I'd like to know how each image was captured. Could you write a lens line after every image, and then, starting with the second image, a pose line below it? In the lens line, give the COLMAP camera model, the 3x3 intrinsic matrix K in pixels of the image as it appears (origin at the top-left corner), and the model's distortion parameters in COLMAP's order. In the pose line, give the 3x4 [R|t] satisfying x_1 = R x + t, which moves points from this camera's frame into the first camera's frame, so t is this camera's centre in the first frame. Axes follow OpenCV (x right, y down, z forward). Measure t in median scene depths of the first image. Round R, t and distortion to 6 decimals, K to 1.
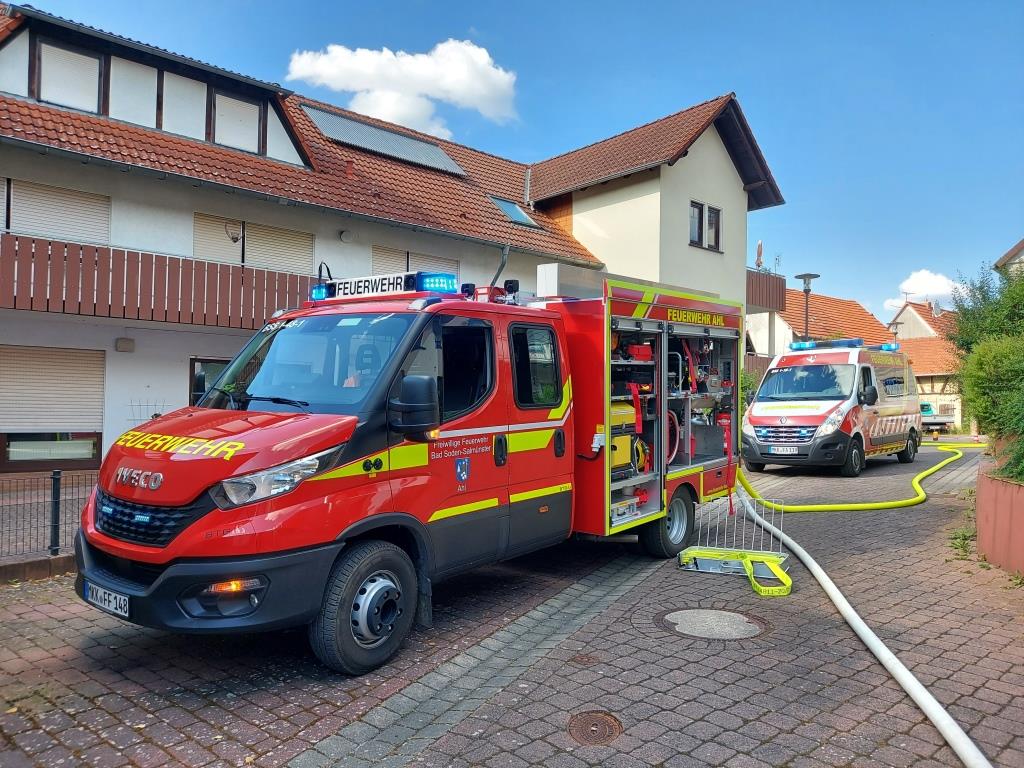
lens RADIAL K [[748.5, 0, 516.5], [0, 748.5, 384.7], [0, 0, 1]] dist [0.070490, -0.066617]
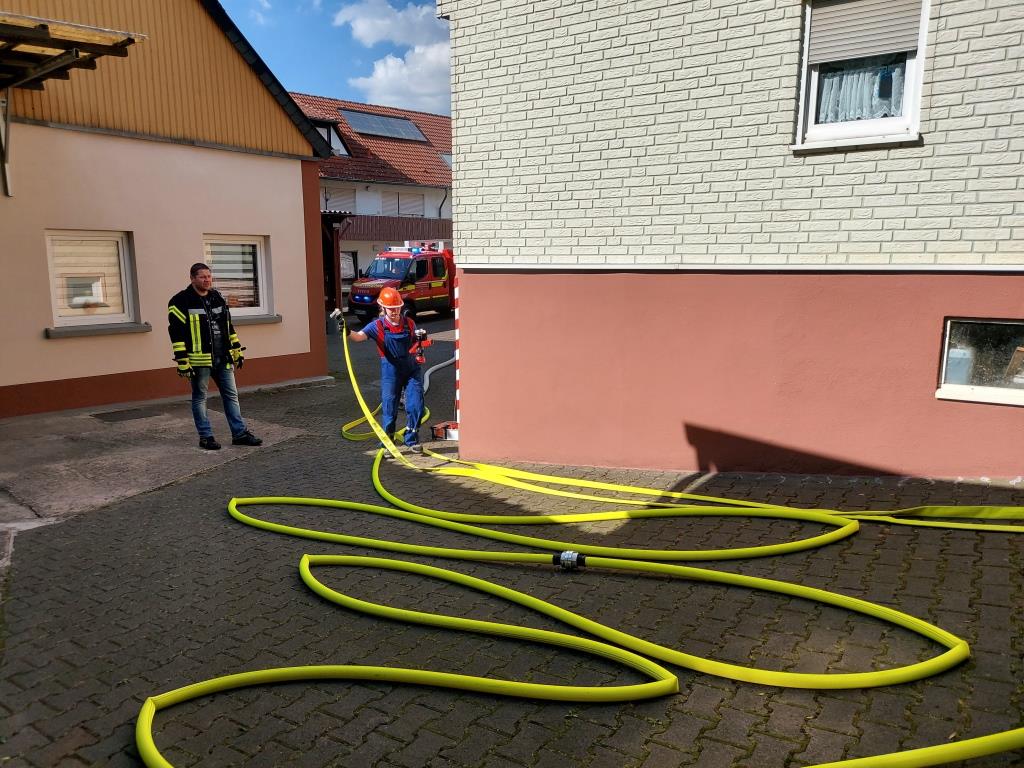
lens RADIAL K [[755.2, 0, 508.7], [0, 755.2, 388.1], [0, 0, 1]] dist [0.070505, -0.070526]
pose [[0.999792, -0.016401, 0.012093, 0.146542], [0.013591, 0.978888, 0.203944, -0.090582], [-0.015183, -0.203738, 0.978908, -1.377444]]
